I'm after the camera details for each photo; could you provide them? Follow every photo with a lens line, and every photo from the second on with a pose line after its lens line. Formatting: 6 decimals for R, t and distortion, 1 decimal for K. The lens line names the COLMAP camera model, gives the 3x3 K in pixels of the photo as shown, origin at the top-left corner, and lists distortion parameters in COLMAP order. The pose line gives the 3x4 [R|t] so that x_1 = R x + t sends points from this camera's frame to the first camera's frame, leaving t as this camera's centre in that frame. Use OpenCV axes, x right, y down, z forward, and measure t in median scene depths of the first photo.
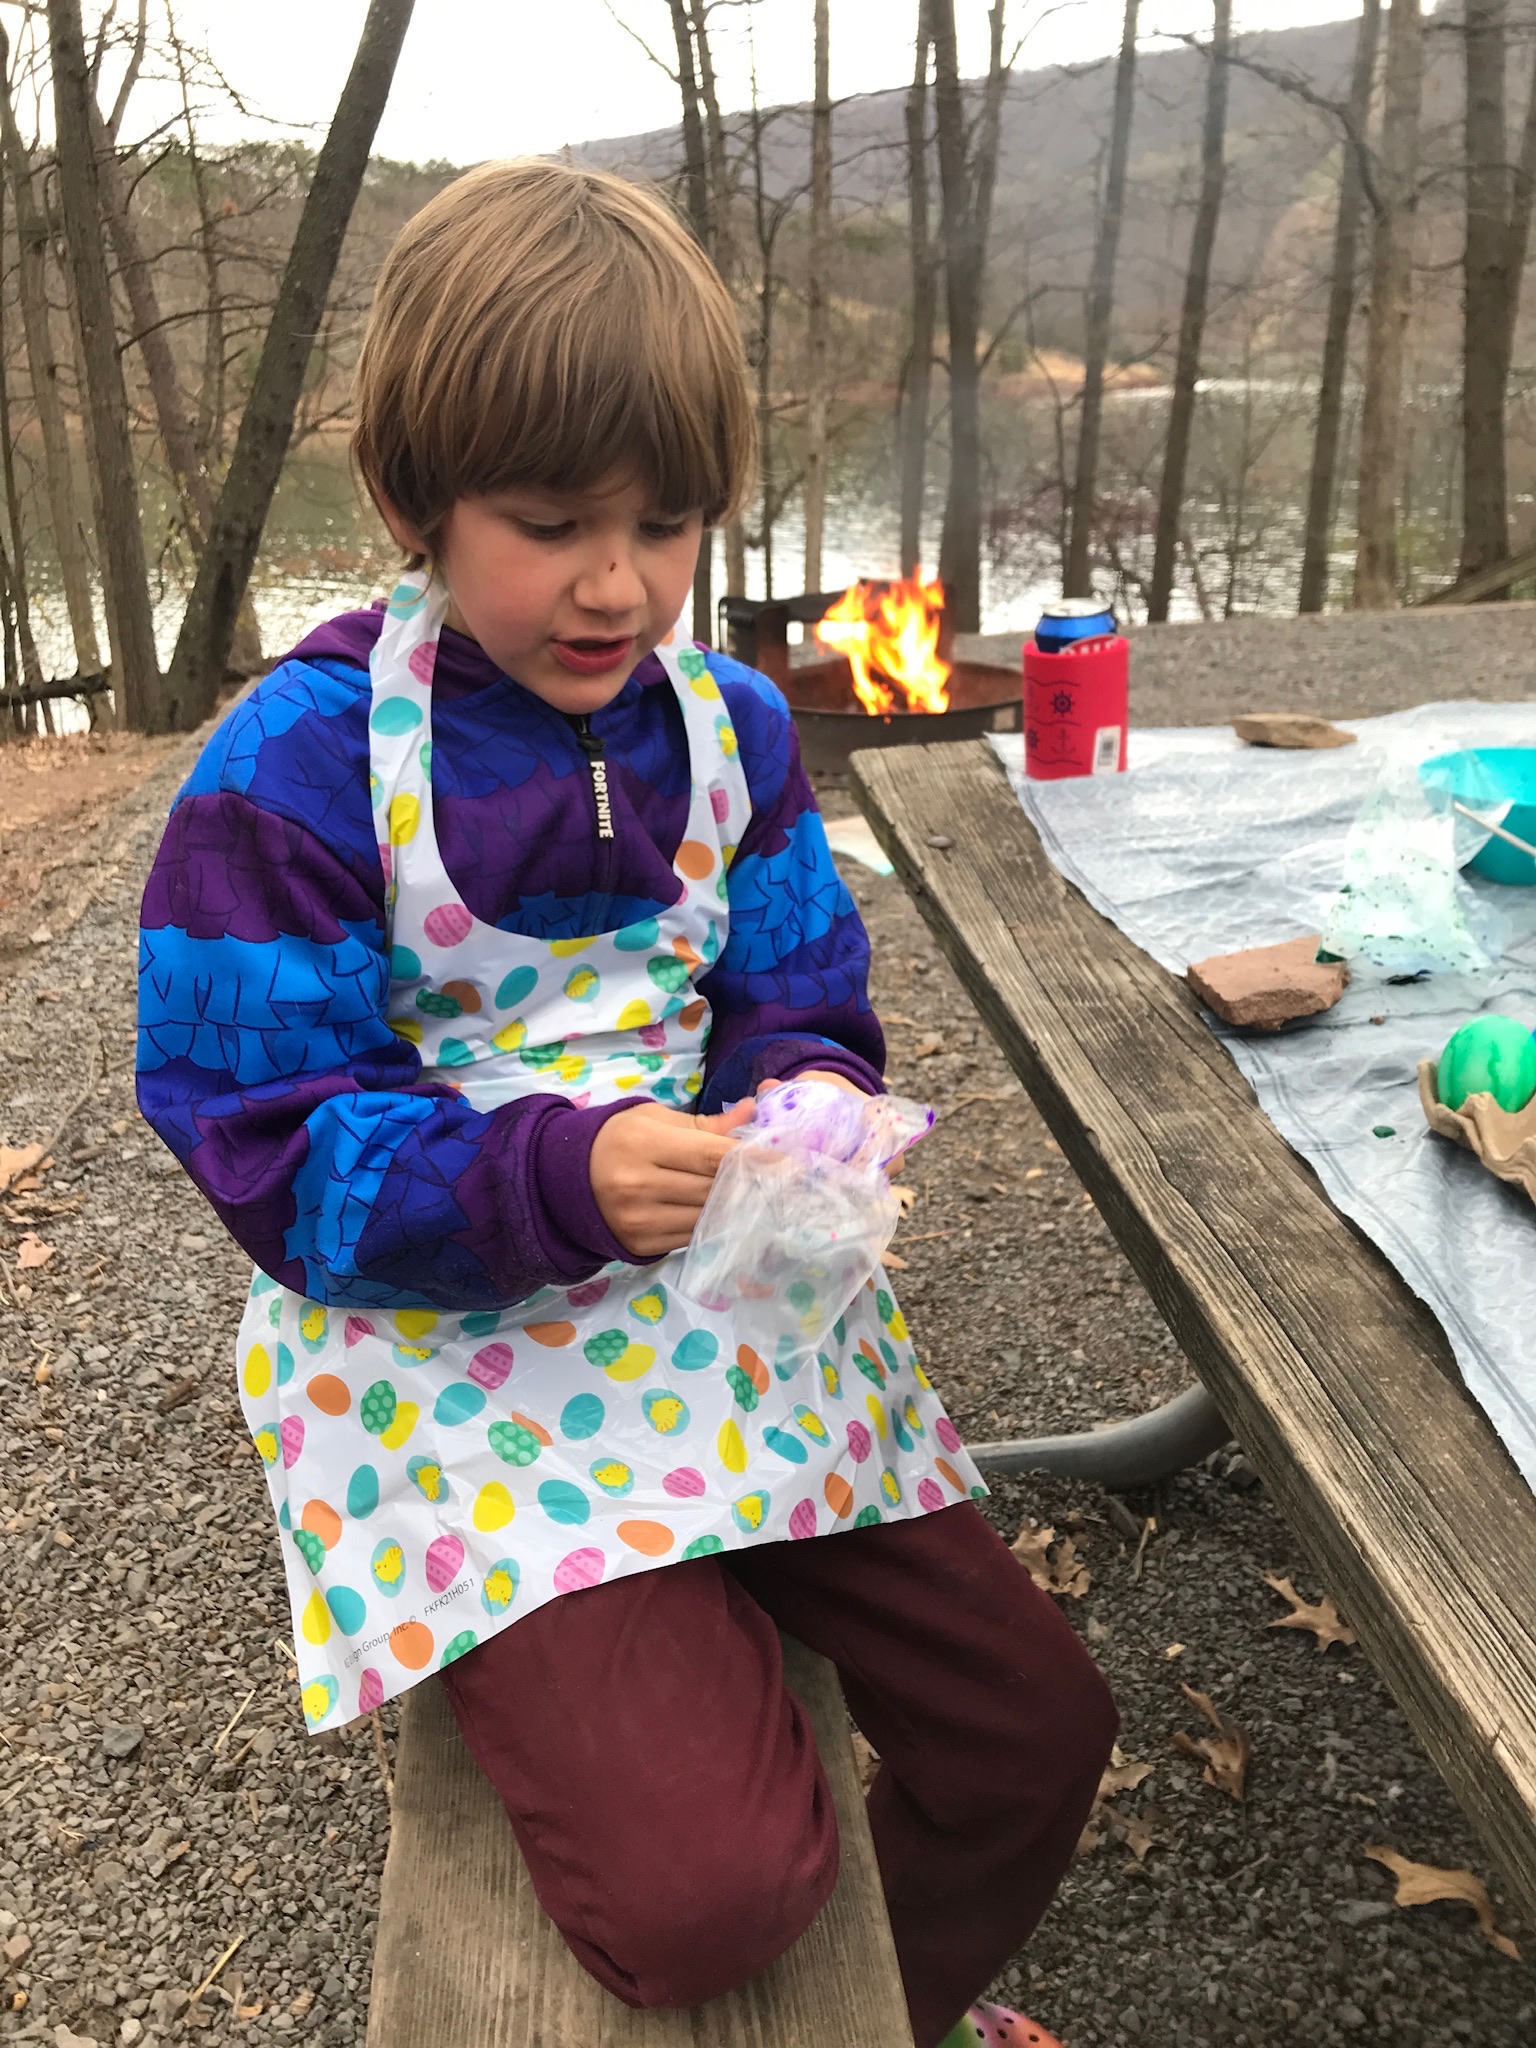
lens RADIAL K [[1702.7, 0, 768.0], [0, 1702.7, 1024.0], [0, 0, 1]] dist [-0.013259, 0.103426]
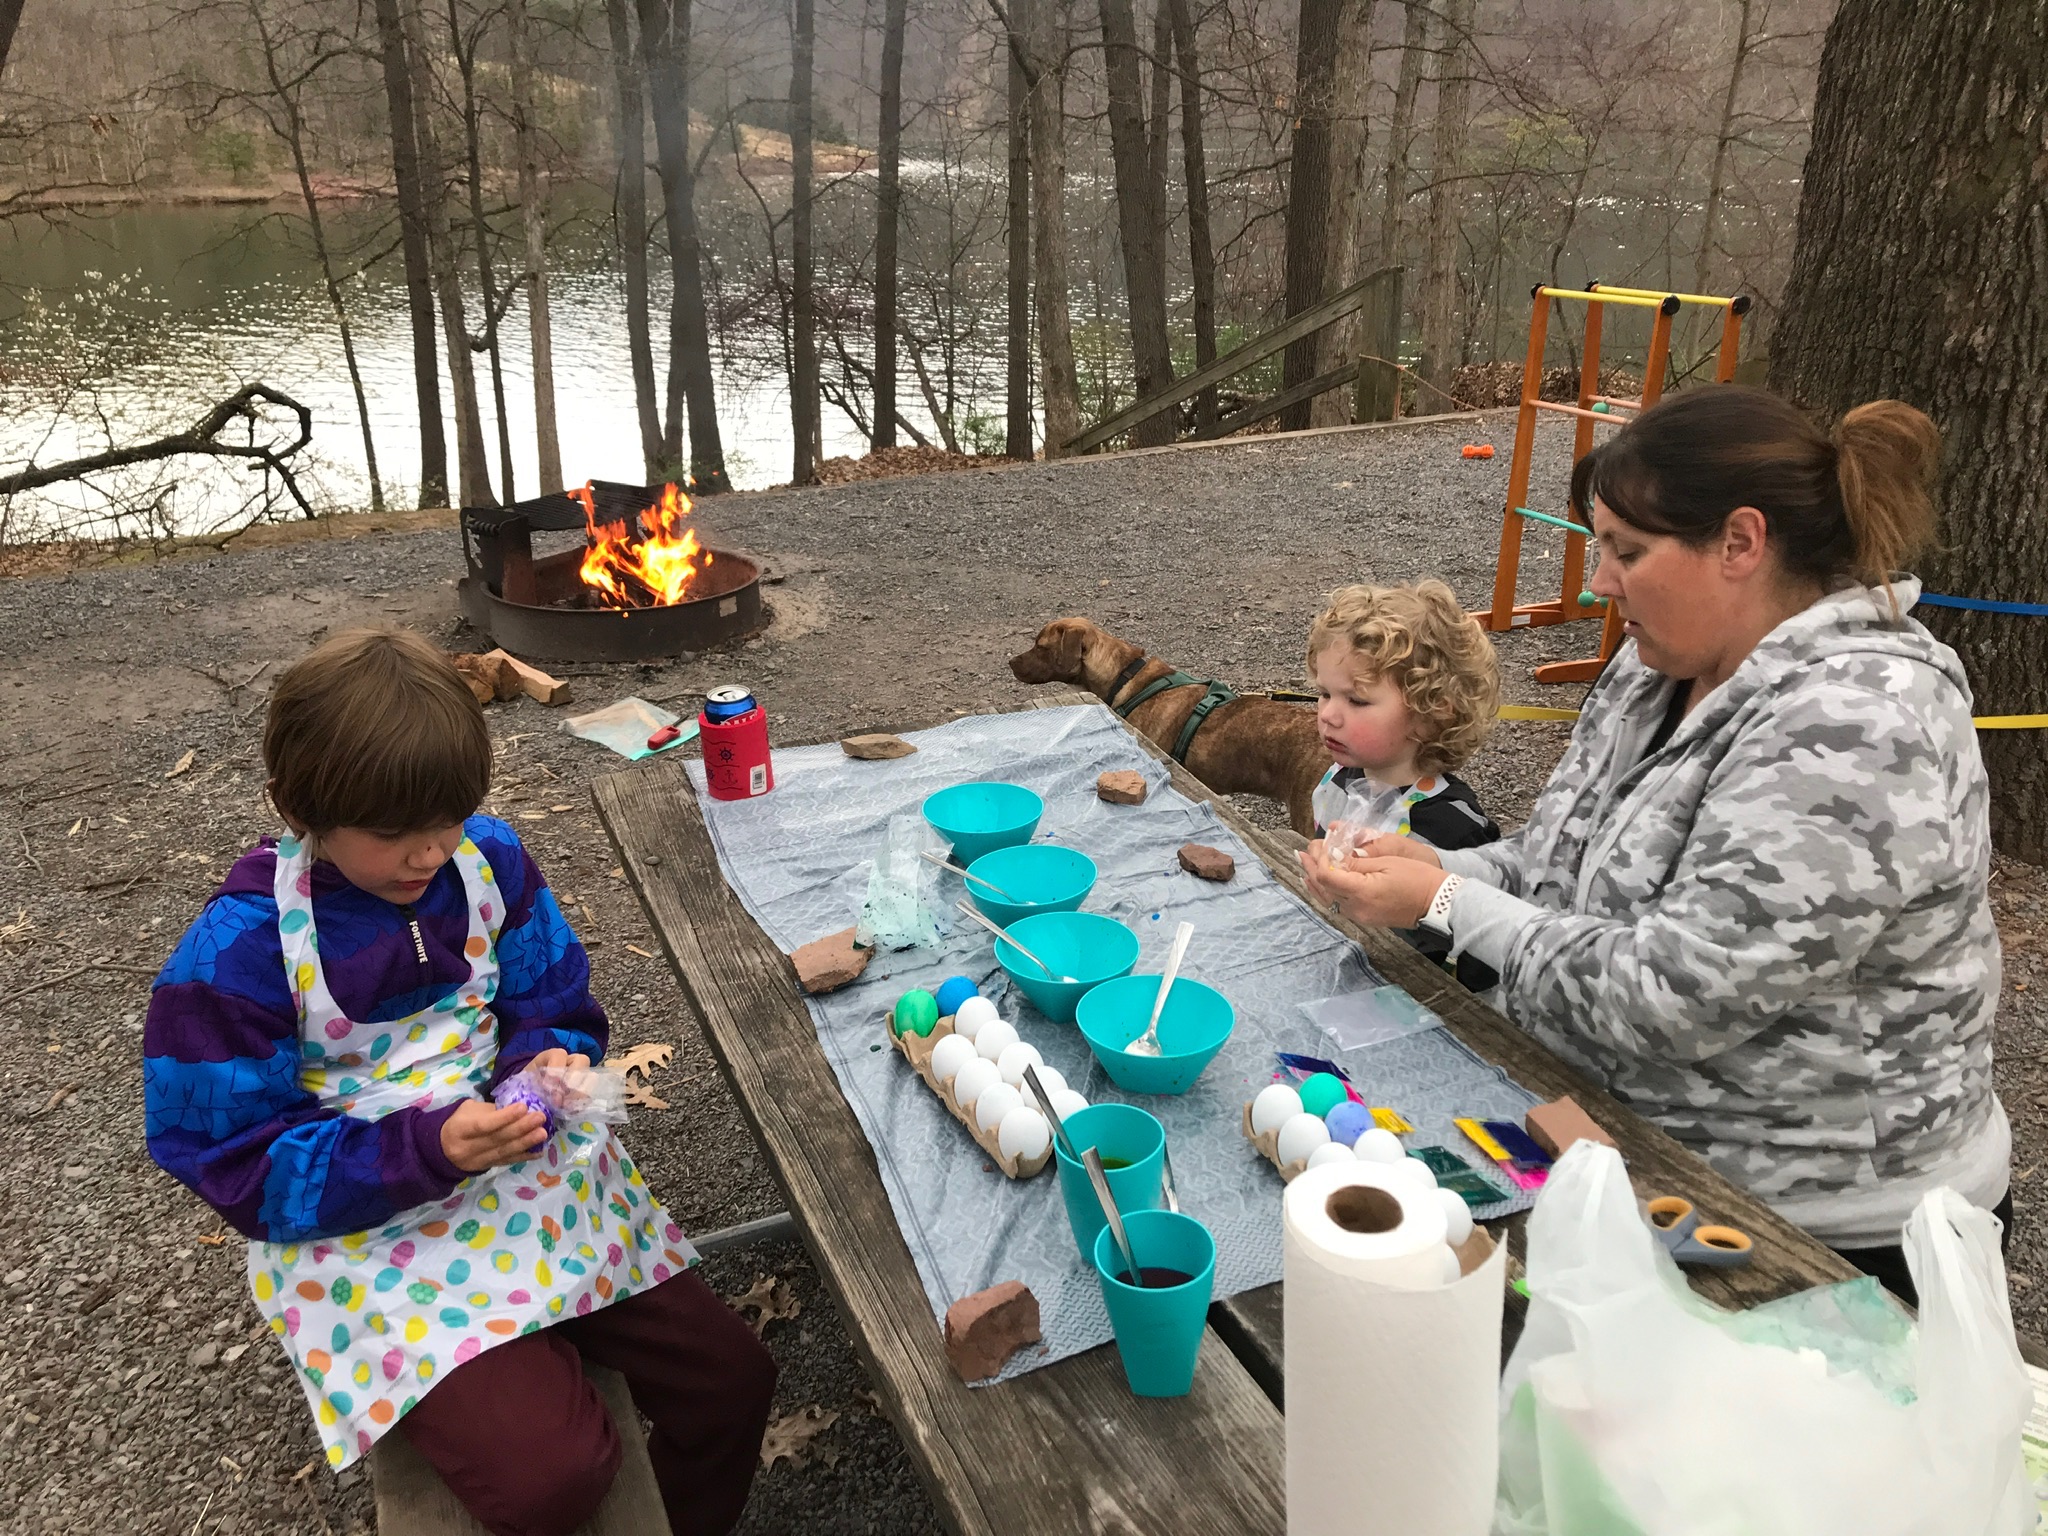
lens RADIAL K [[1665.8, 0, 1024.0], [0, 1665.8, 768.0], [0, 0, 1]] dist [0.069192, -0.072281]
pose [[0.956218, -0.089762, 0.278550, 0.003864], [0.094212, 0.995549, -0.002605, -0.135339], [-0.277076, 0.028734, 0.960418, -0.528948]]
